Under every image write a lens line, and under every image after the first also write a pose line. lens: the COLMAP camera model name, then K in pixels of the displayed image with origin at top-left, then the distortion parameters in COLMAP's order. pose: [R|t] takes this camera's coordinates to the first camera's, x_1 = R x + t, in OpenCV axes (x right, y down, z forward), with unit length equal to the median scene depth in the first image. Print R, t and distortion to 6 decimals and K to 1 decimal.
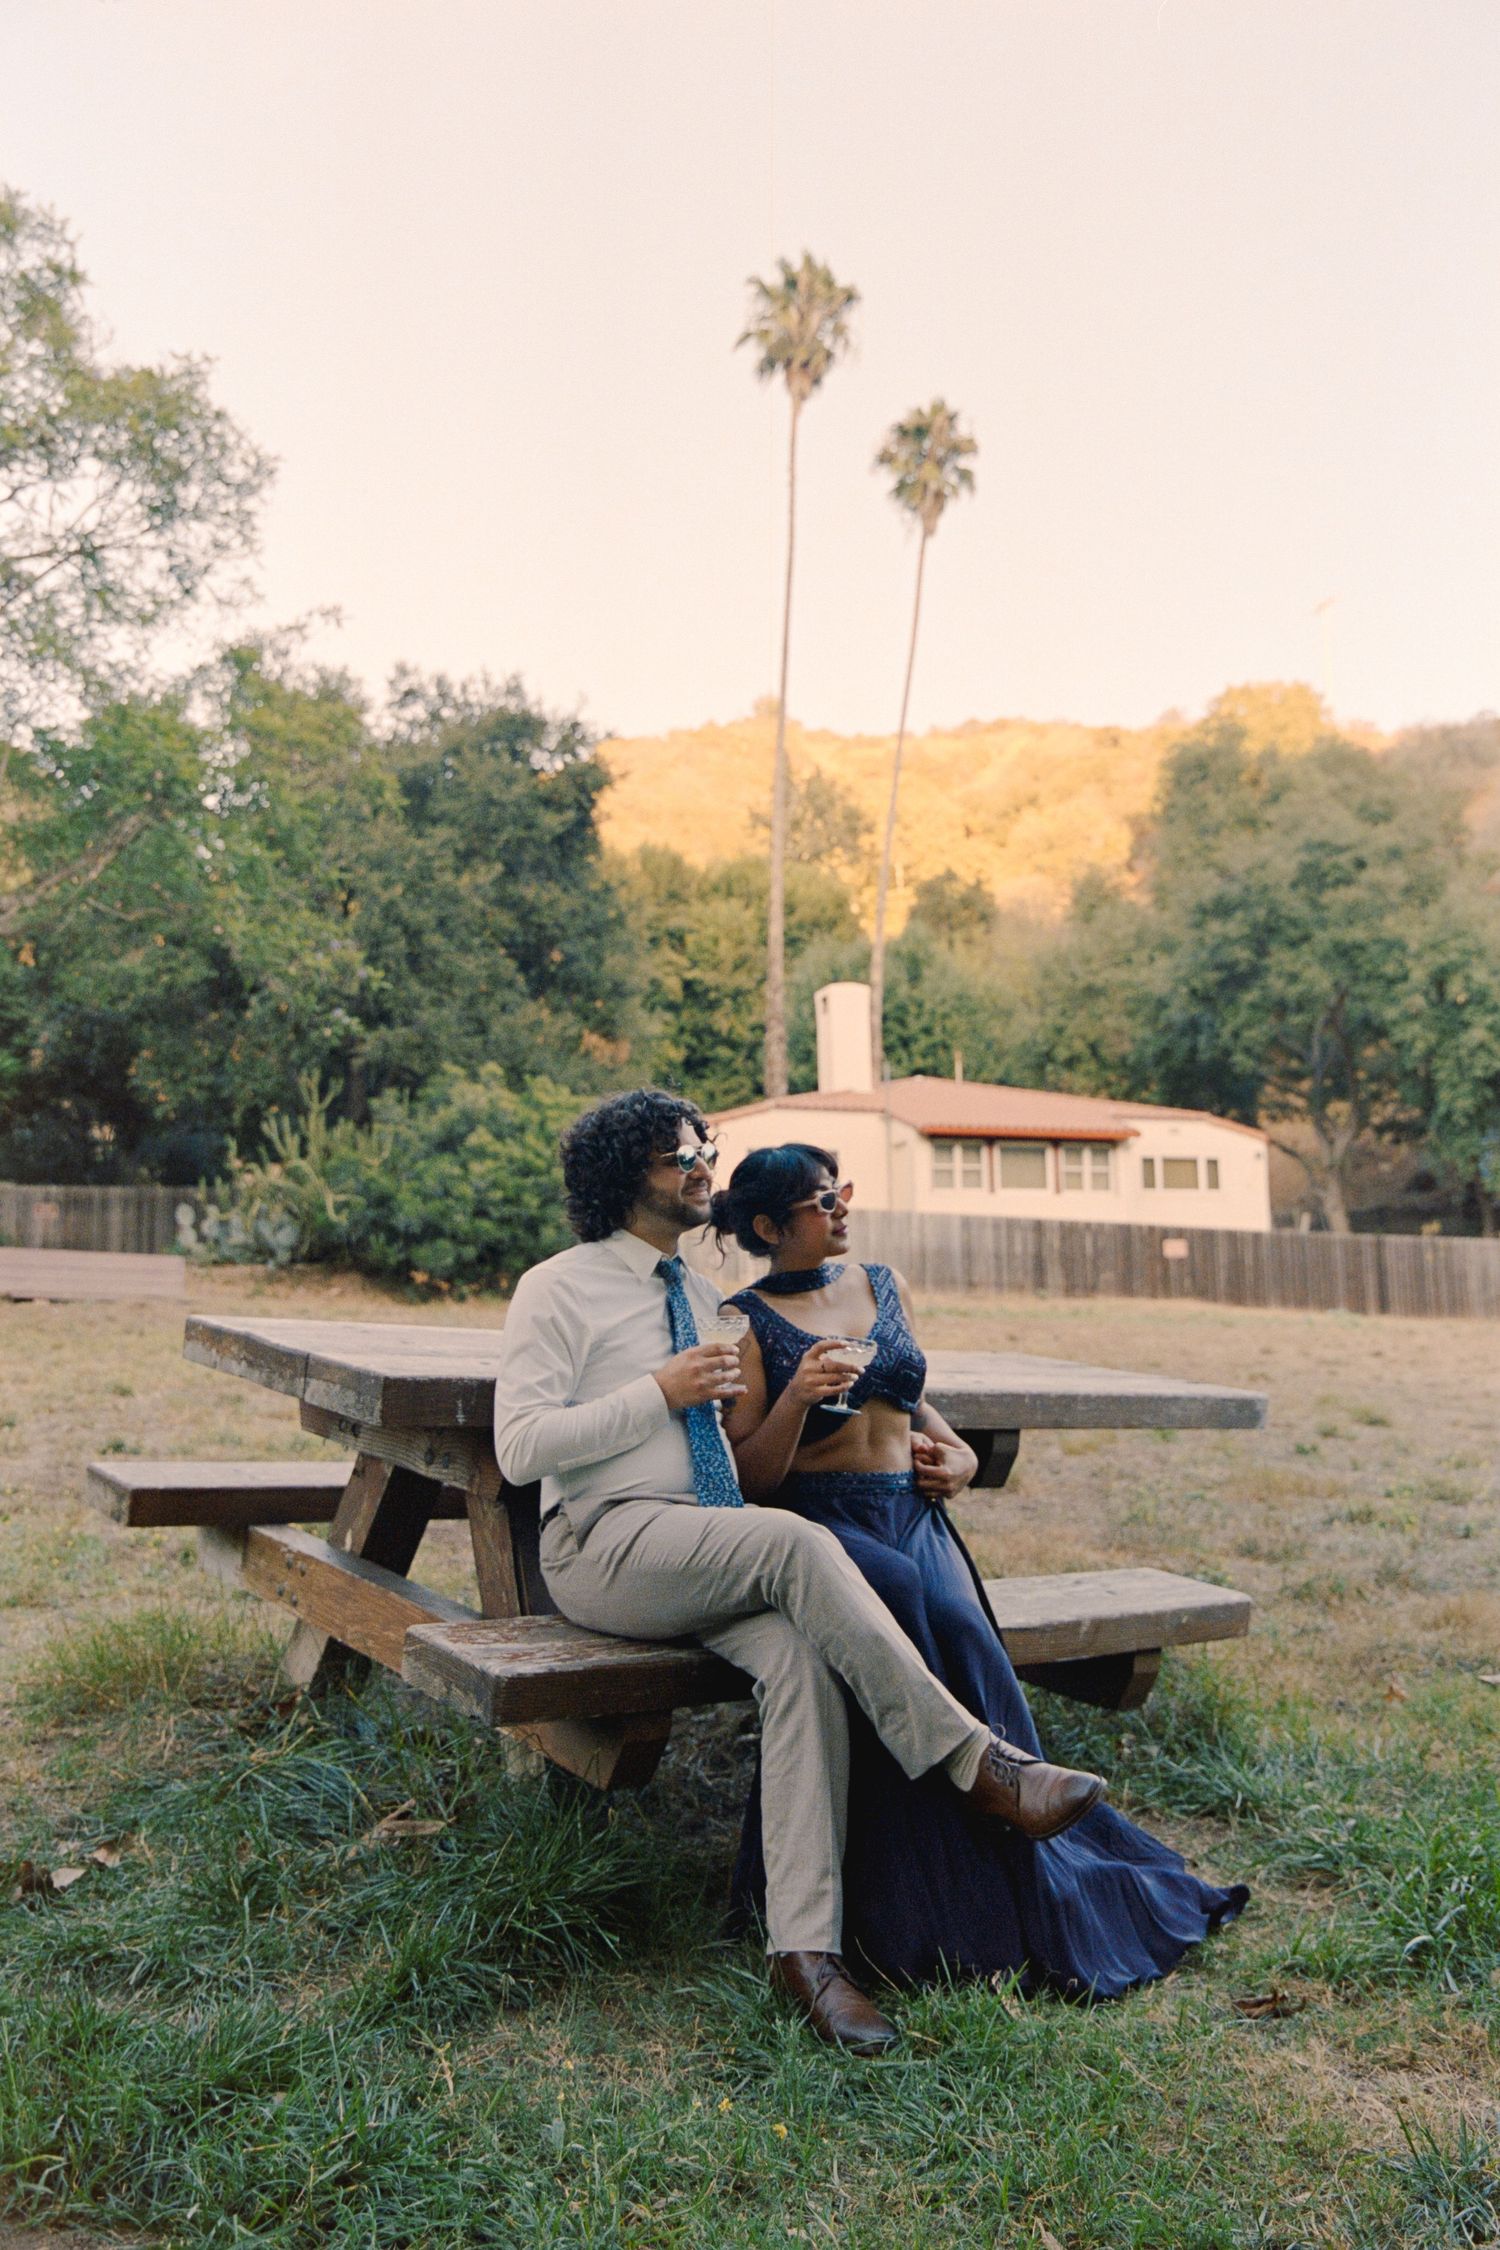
lens RADIAL K [[3027.0, 0, 669.5], [0, 3027.0, 1126.4], [0, 0, 1]] dist [0.204870, 0.017713]
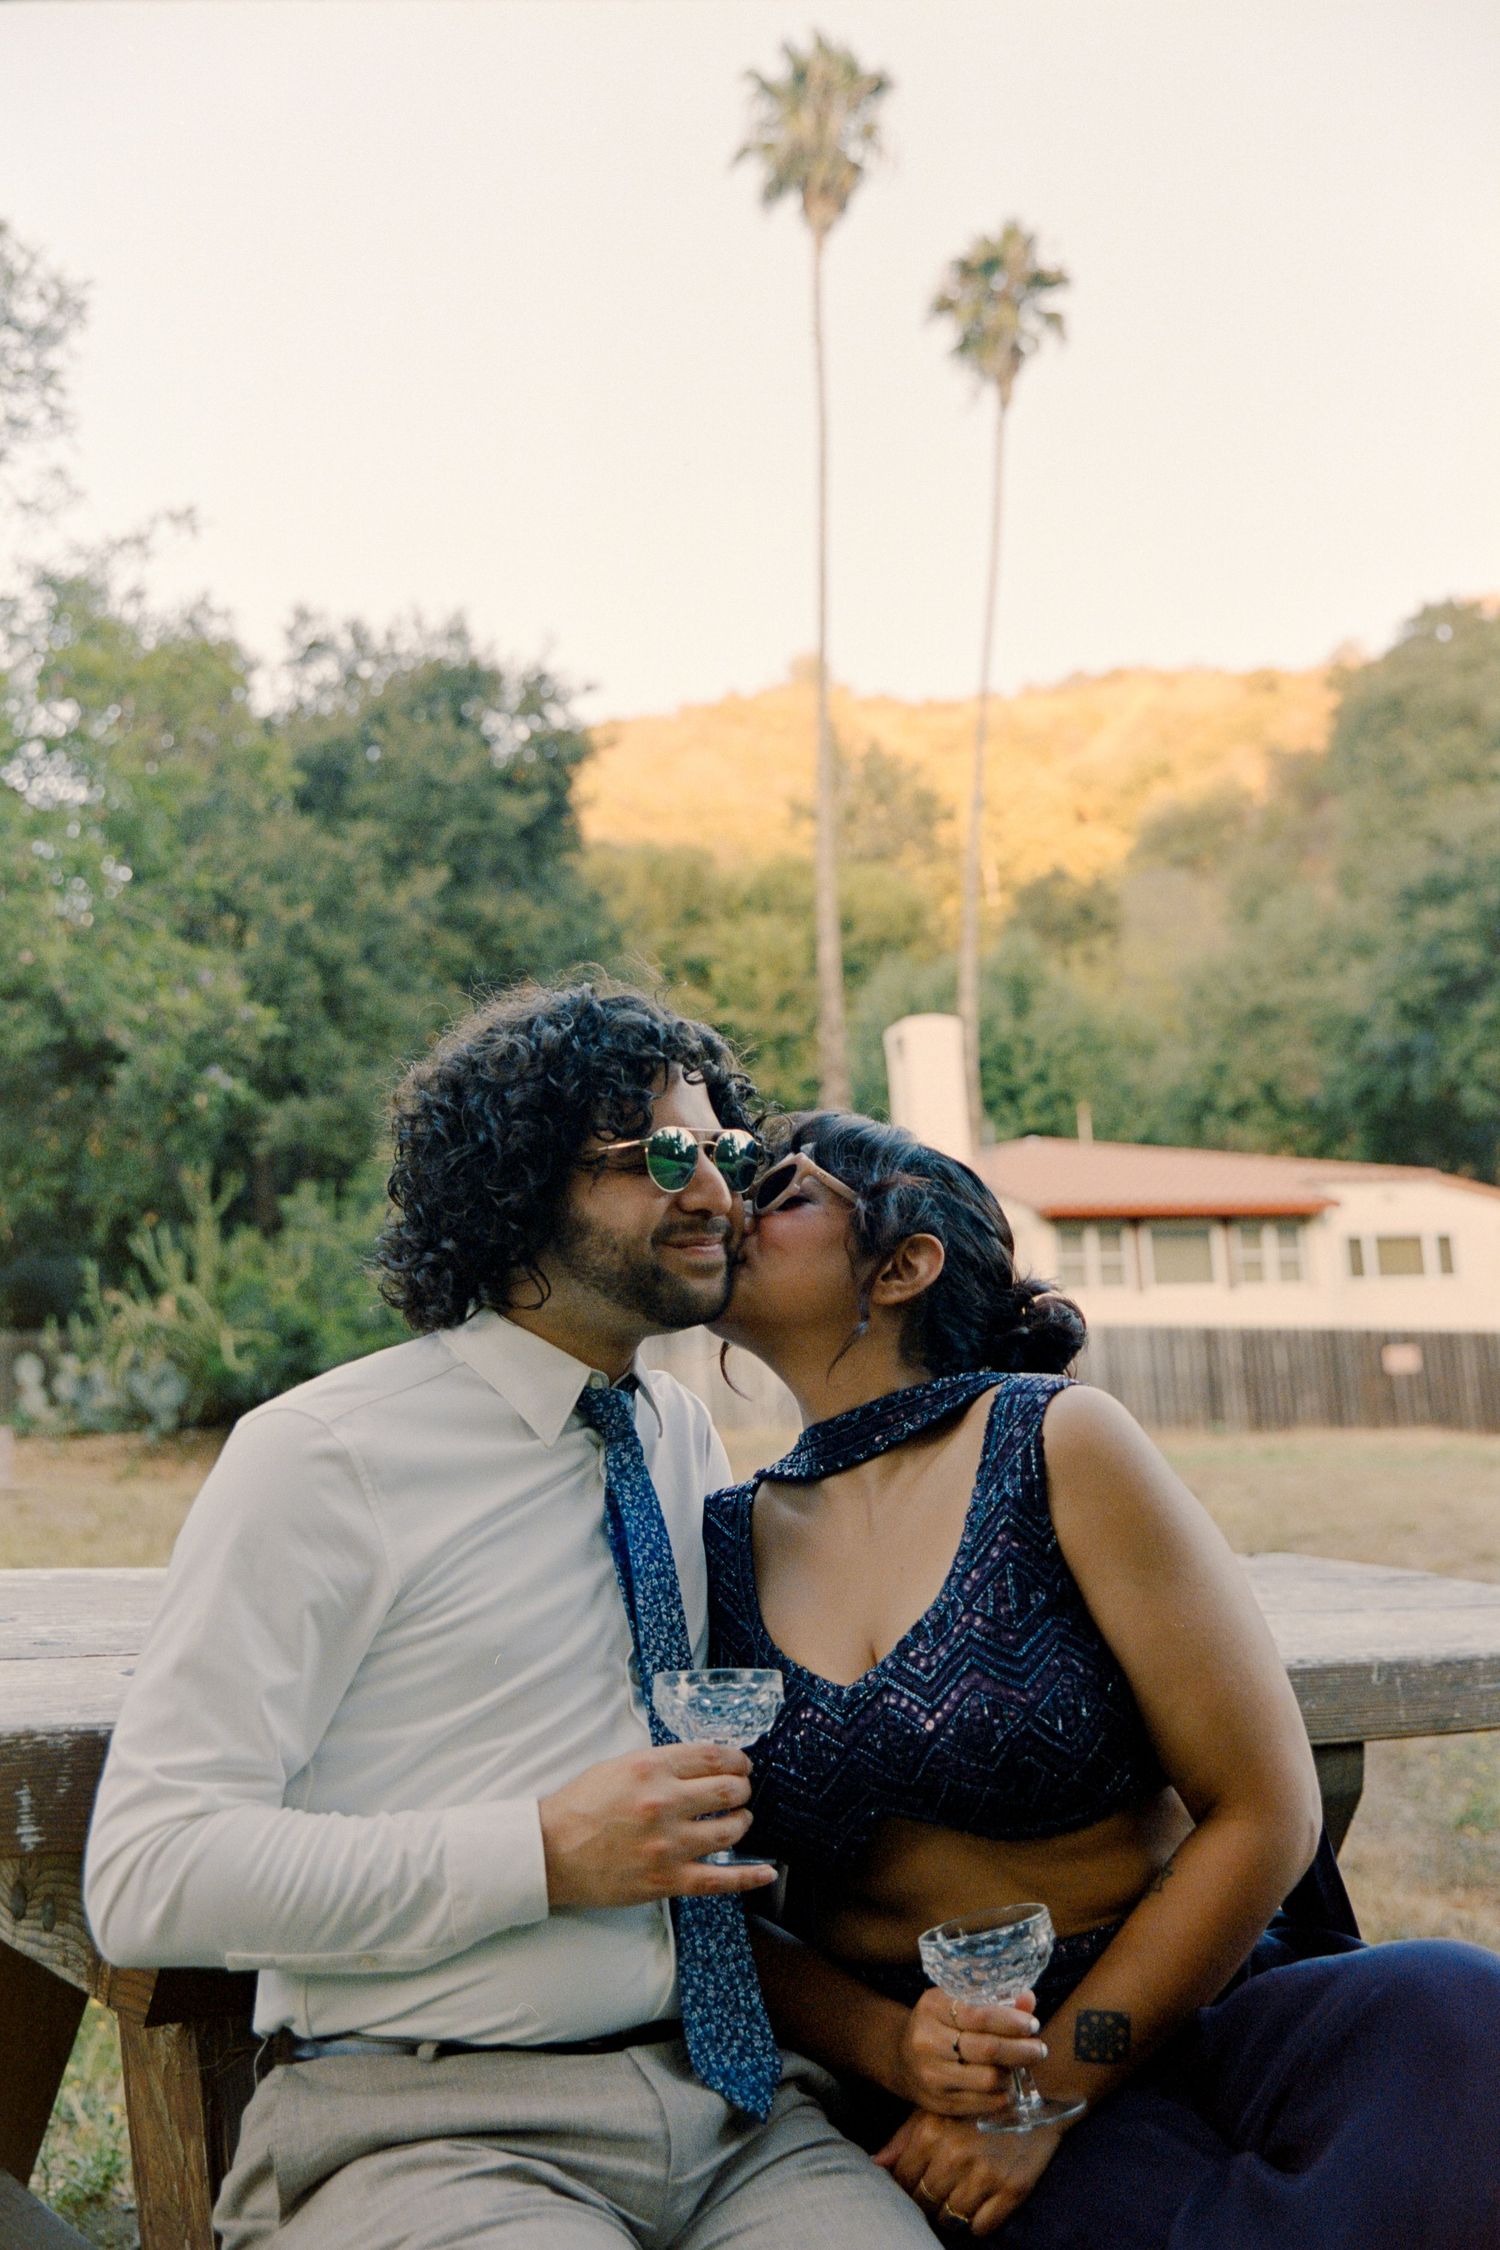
lens RADIAL K [[3027.0, 0, 669.5], [0, 3027.0, 1126.4], [0, 0, 1]] dist [0.204870, 0.017713]
pose [[0.998652, -0.045015, -0.025833, 0.013583], [0.043719, 0.997856, -0.048705, 0.012890], [0.027970, 0.047510, 0.998479, 0.266186]]
